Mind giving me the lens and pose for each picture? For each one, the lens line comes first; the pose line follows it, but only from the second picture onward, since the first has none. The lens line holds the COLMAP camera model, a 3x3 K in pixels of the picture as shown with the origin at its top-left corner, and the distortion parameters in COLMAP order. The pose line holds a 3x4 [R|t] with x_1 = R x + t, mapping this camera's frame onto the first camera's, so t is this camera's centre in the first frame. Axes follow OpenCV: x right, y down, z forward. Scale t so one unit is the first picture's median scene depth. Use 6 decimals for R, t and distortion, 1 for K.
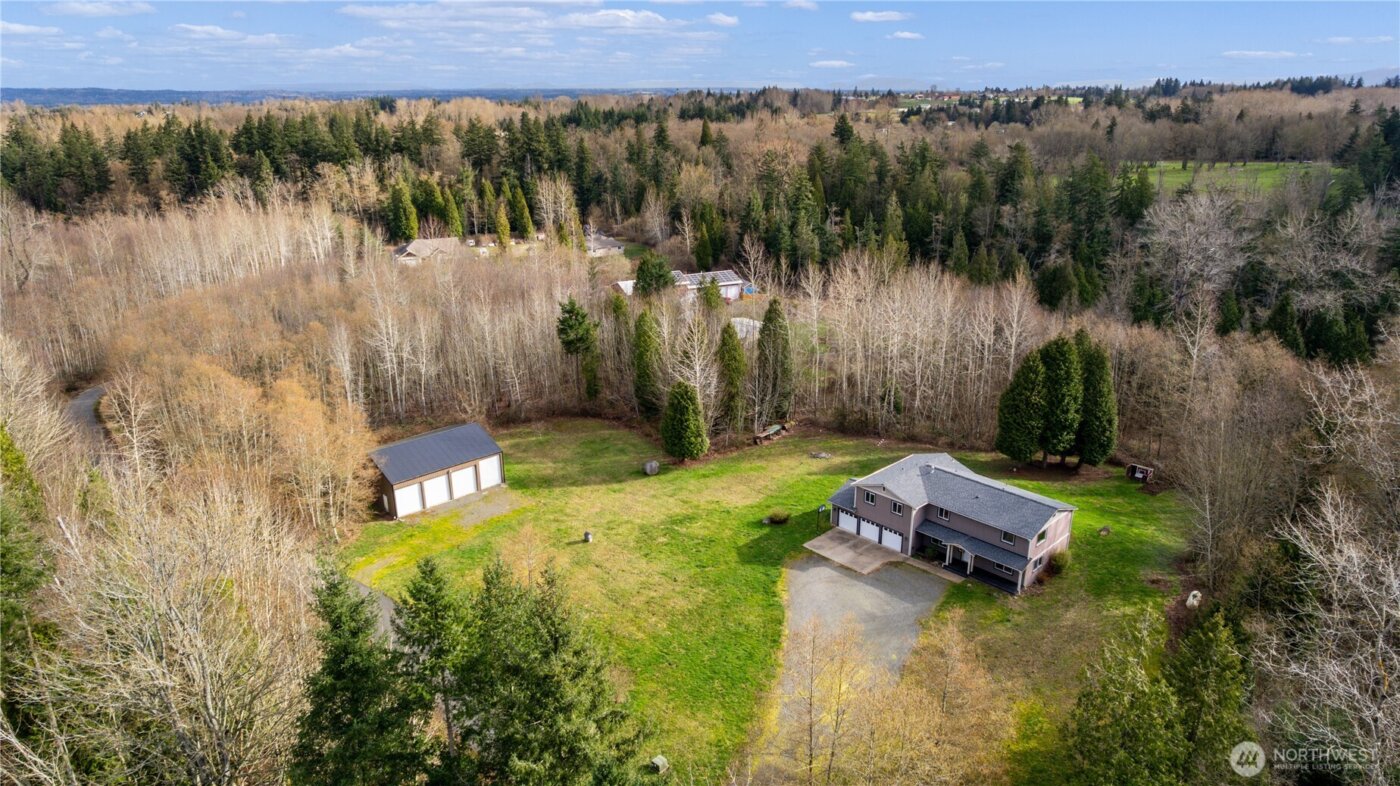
lens RADIAL K [[835.4, 0, 700.0], [0, 835.4, 393.0], [0, 0, 1]] dist [-0.007308, 0.000051]
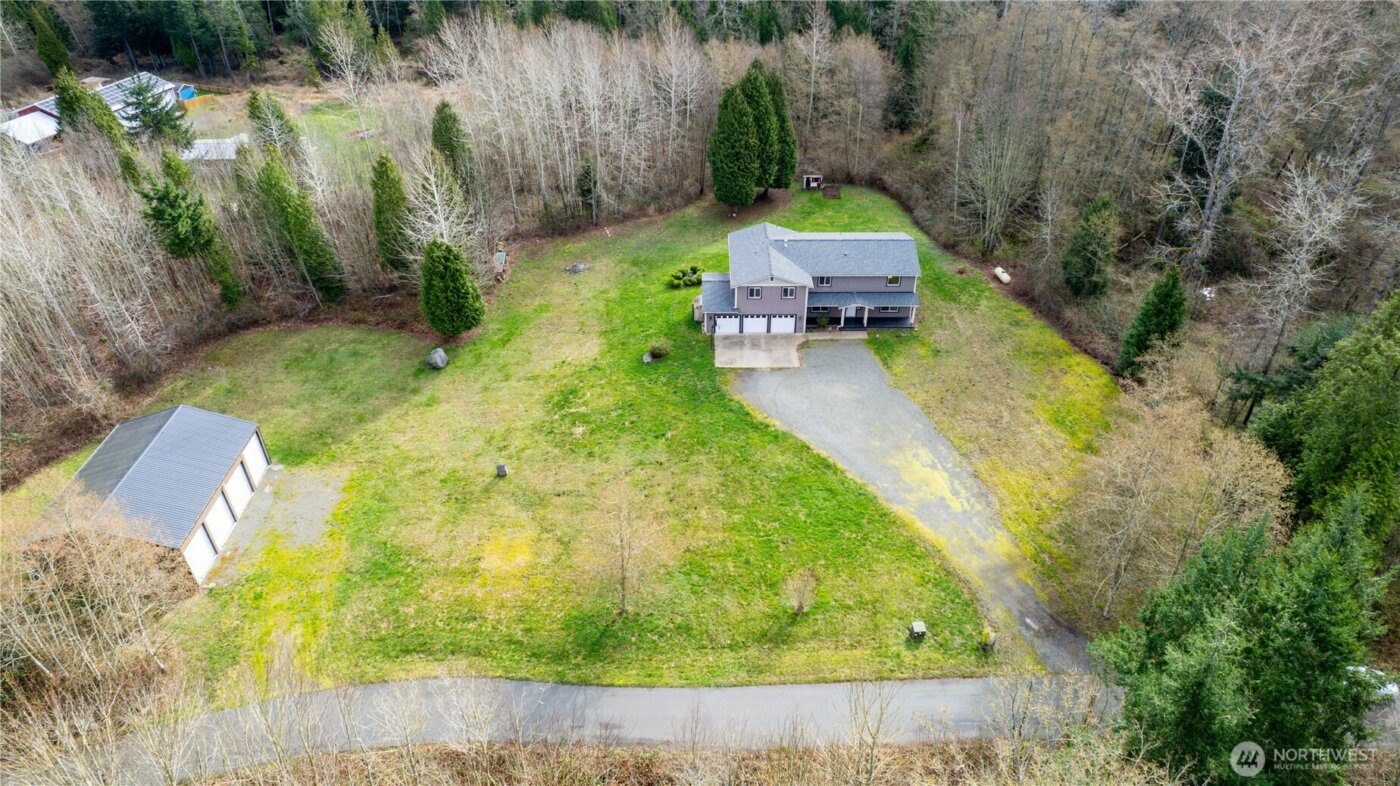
lens RADIAL K [[835.4, 0, 700.0], [0, 835.4, 393.0], [0, 0, 1]] dist [-0.007308, 0.000051]
pose [[0.717517, -0.434096, 0.544729, -0.415522], [0.251365, 0.890722, 0.378721, -0.152083], [-0.649604, -0.134813, 0.748225, 0.305062]]
